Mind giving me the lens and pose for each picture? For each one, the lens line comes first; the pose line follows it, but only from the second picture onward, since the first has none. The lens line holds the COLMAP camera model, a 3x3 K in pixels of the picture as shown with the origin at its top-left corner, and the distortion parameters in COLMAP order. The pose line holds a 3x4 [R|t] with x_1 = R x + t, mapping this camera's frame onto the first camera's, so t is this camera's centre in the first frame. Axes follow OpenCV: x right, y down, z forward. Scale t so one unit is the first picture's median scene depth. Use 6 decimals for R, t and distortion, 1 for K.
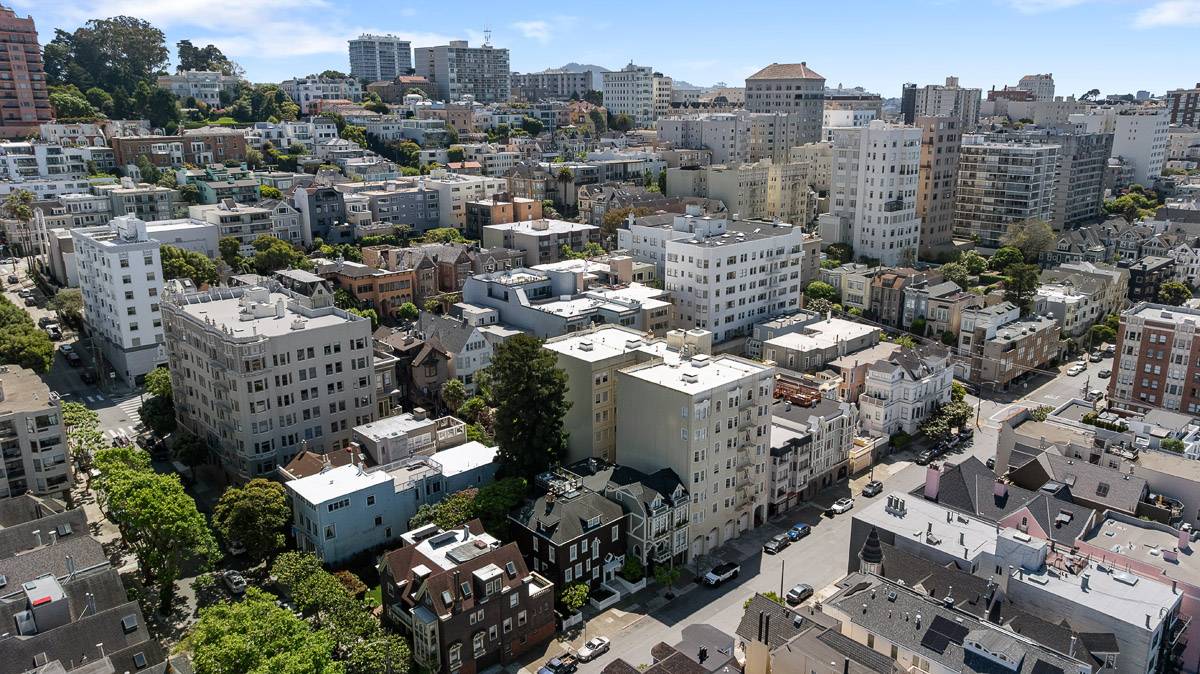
lens RADIAL K [[857.2, 0, 600.0], [0, 857.2, 337.0], [0, 0, 1]] dist [-0.009350, 0.000660]
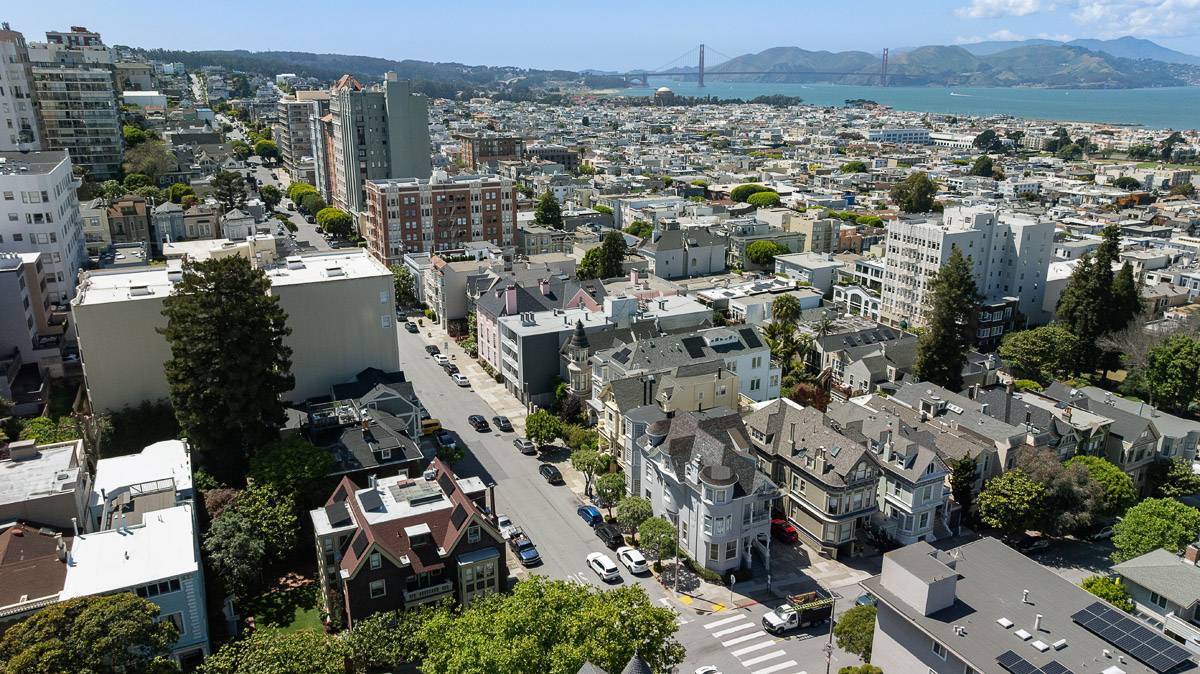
lens RADIAL K [[857.2, 0, 600.0], [0, 857.2, 337.0], [0, 0, 1]] dist [-0.009350, 0.000660]
pose [[0.280967, -0.284942, 0.916442, -0.687853], [0.251838, 0.943335, 0.216094, -0.014661], [-0.926086, 0.170079, 0.336805, 0.463457]]
